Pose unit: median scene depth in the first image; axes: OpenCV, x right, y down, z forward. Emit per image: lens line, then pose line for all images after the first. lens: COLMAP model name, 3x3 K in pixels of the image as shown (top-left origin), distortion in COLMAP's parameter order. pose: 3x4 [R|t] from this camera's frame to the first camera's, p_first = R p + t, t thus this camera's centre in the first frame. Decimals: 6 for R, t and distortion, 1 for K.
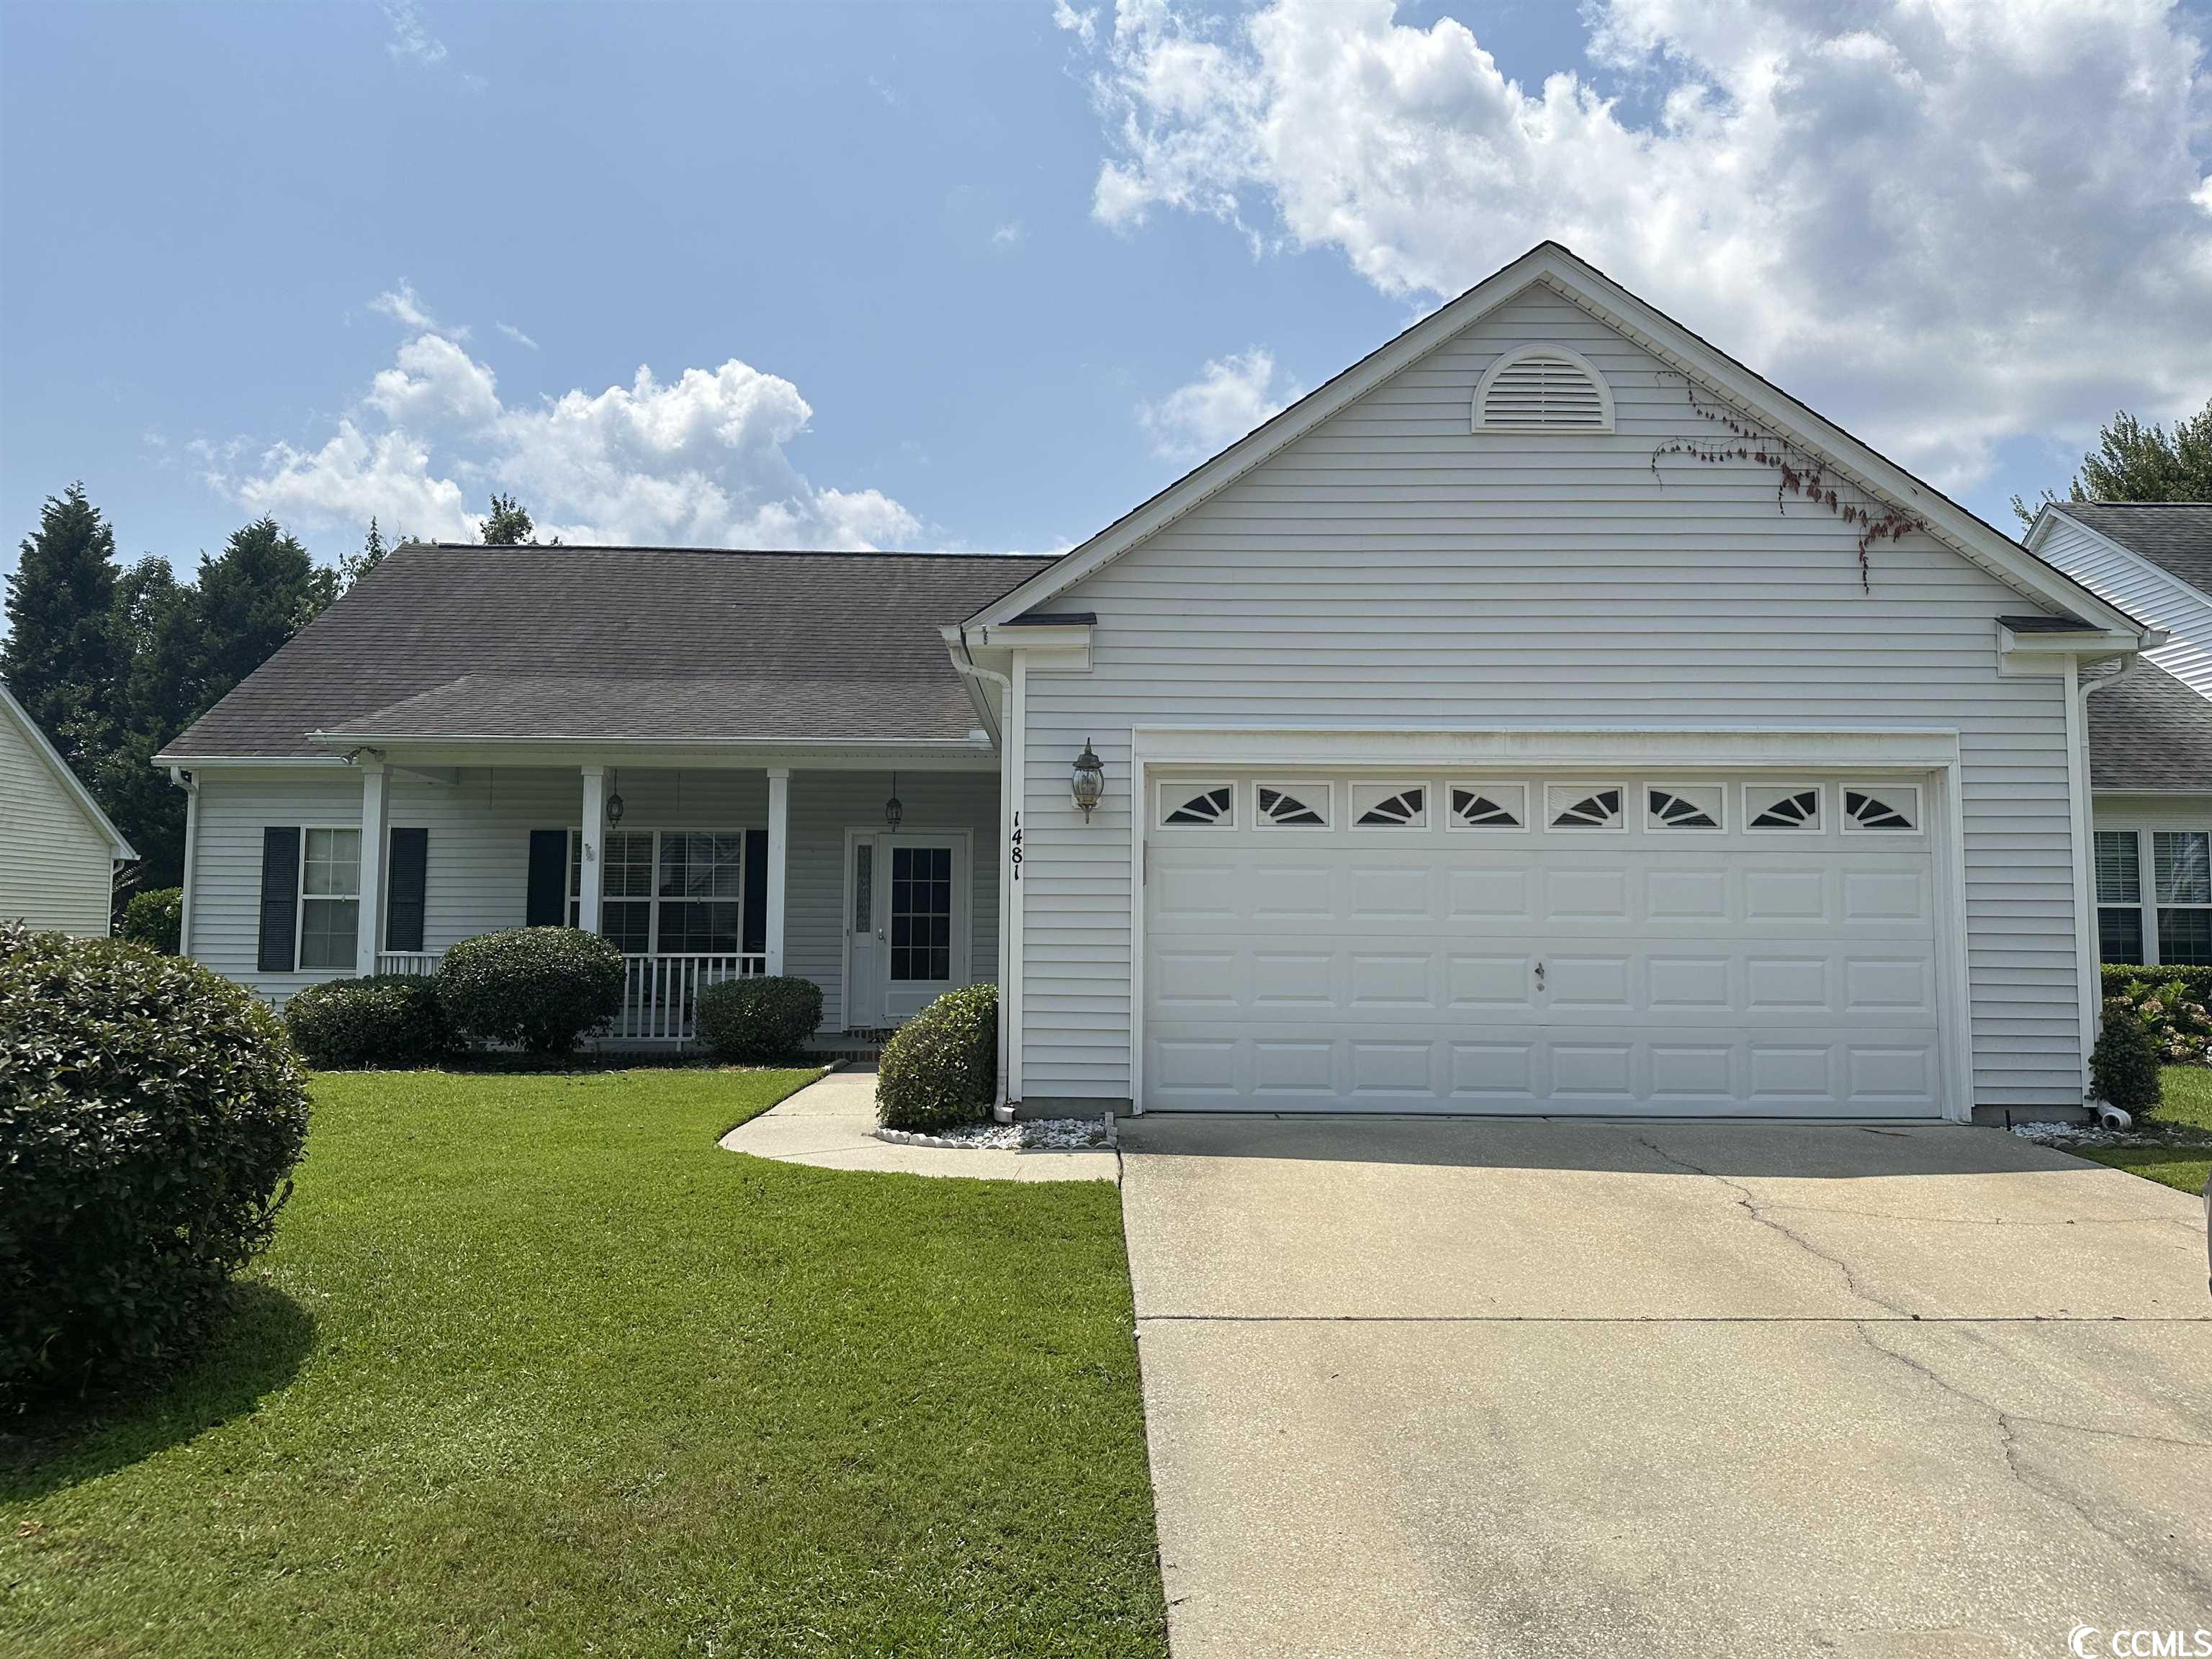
lens RADIAL K [[1538.5, 0, 1106.7], [0, 1538.5, 830.6], [0, 0, 1]] dist [0.011128, 0.001660]
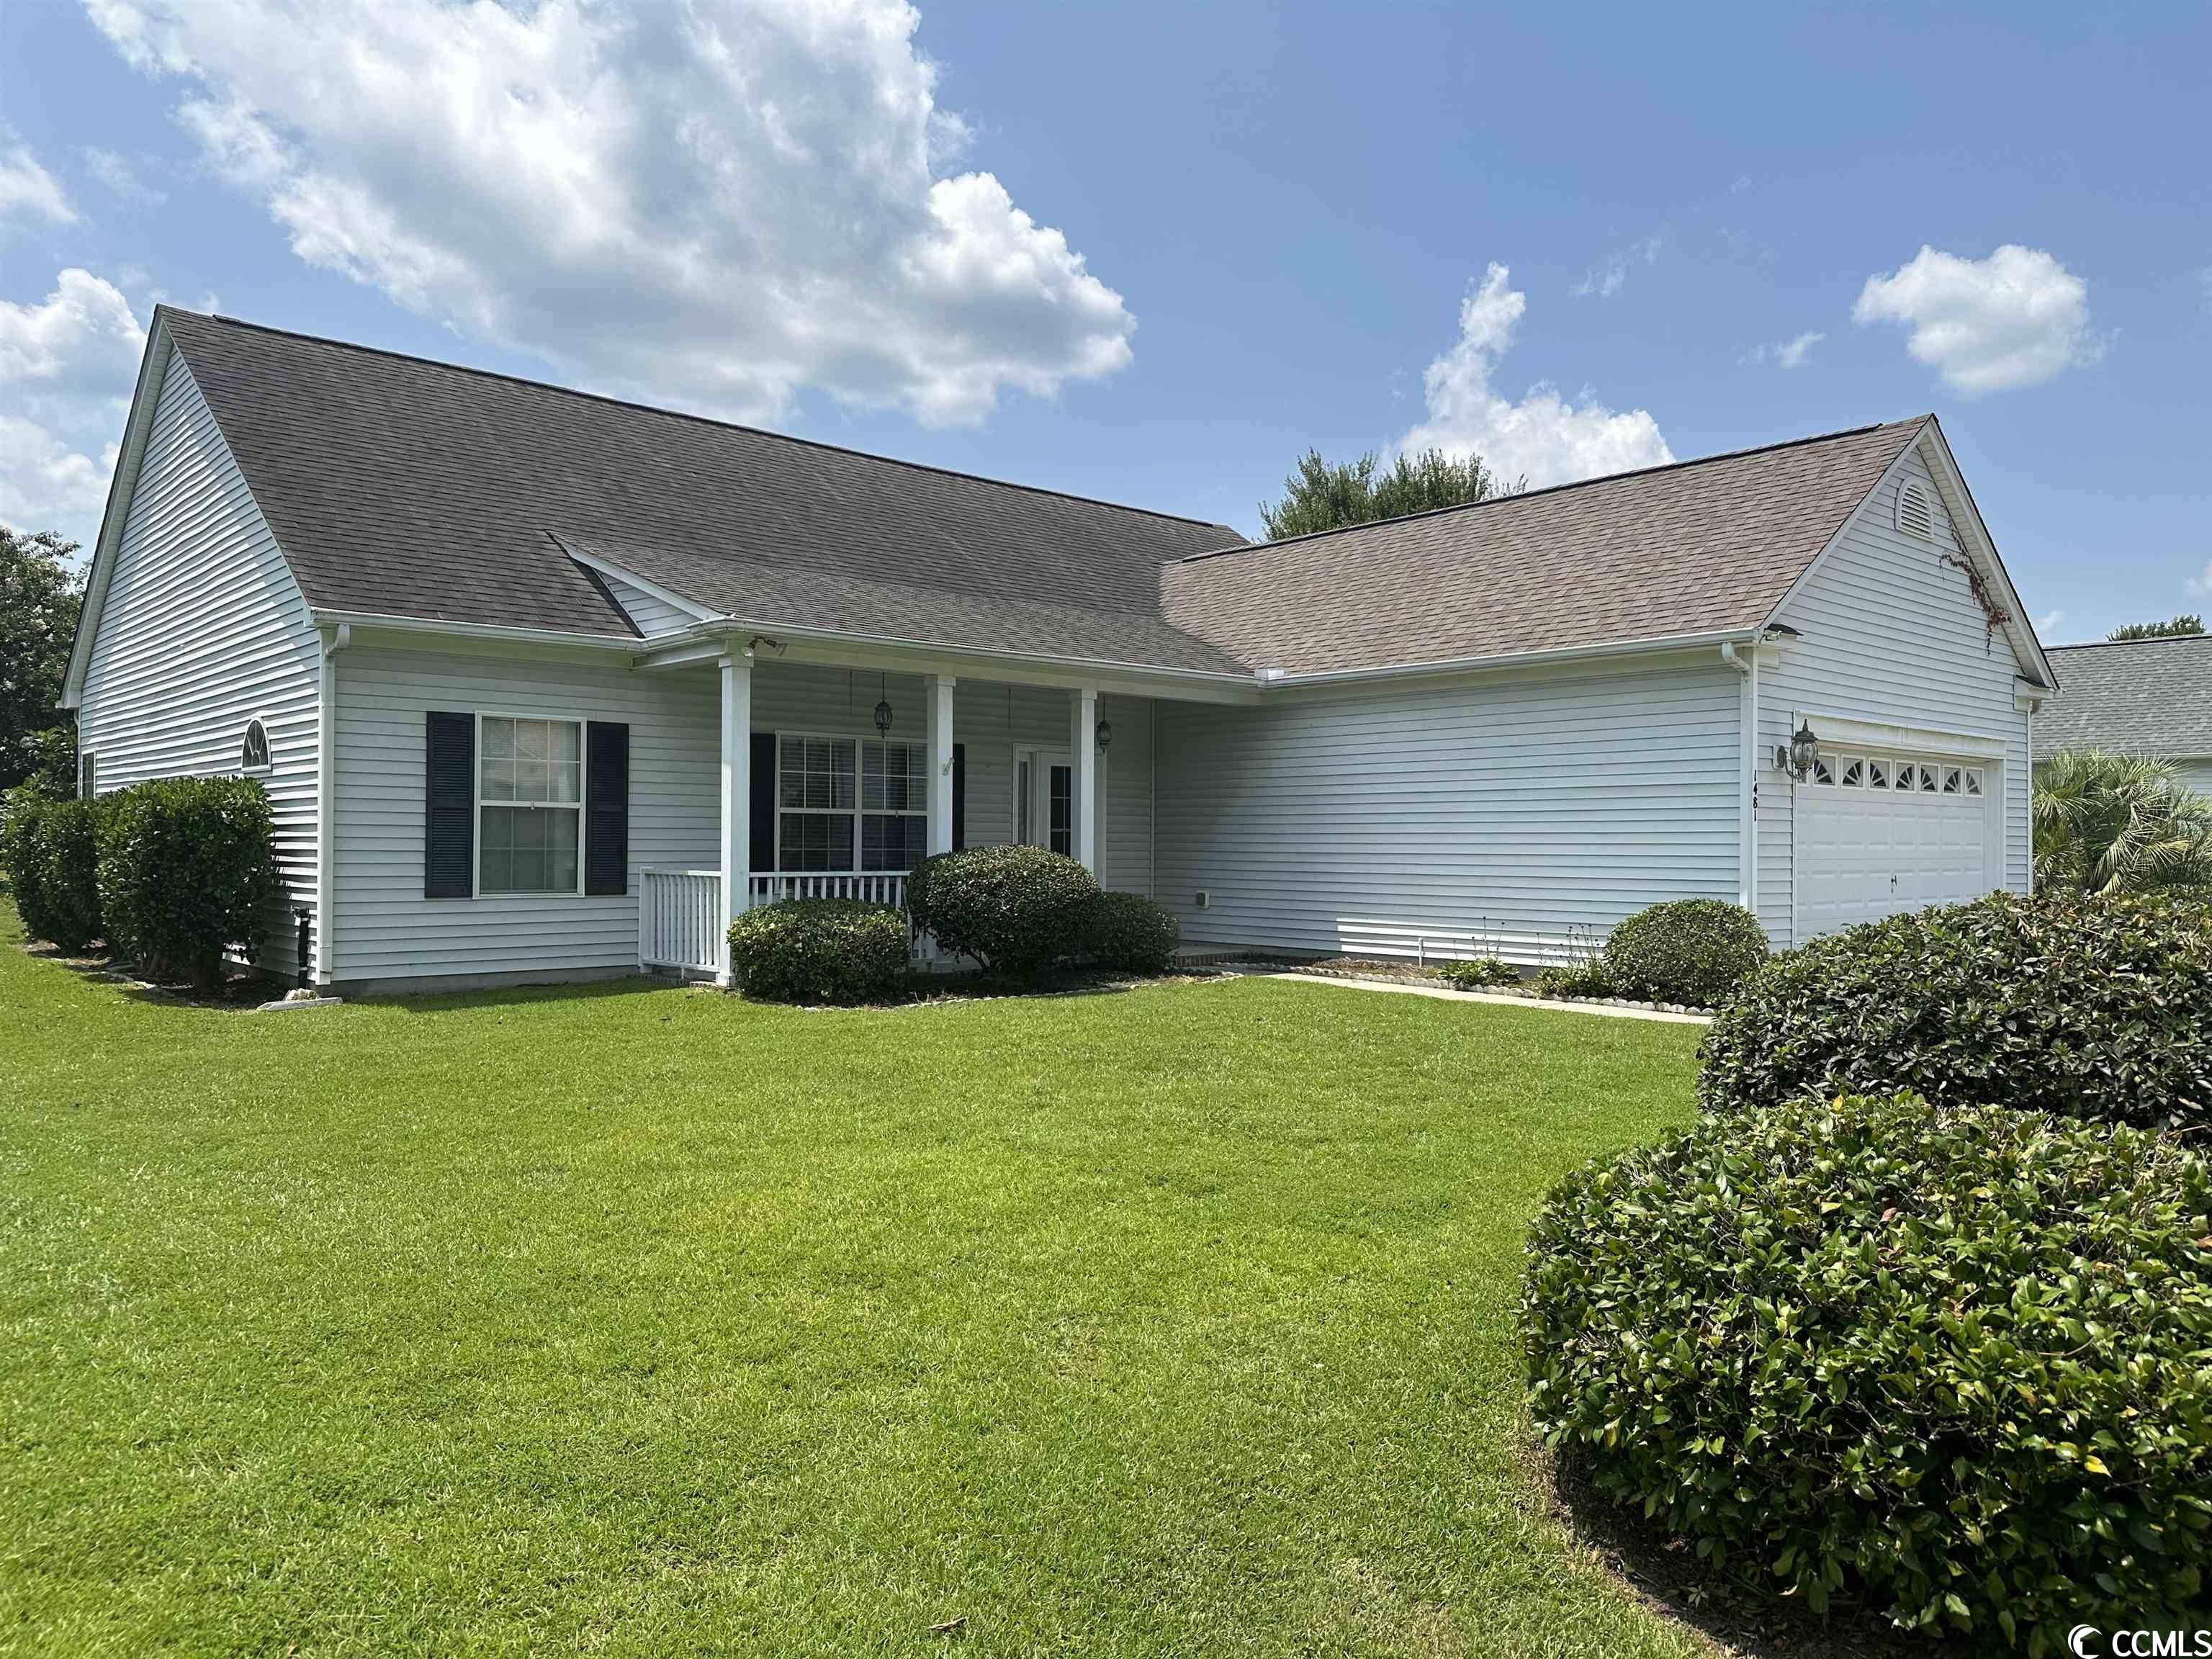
lens RADIAL K [[1545.7, 0, 1105.1], [0, 1545.7, 833.6], [0, 0, 1]] dist [0.037510, -0.048390]
pose [[0.759781, 0.002168, 0.650175, -0.795422], [-0.051602, 0.997041, 0.056977, -0.003295], [-0.648128, -0.076841, 0.757645, 0.185135]]
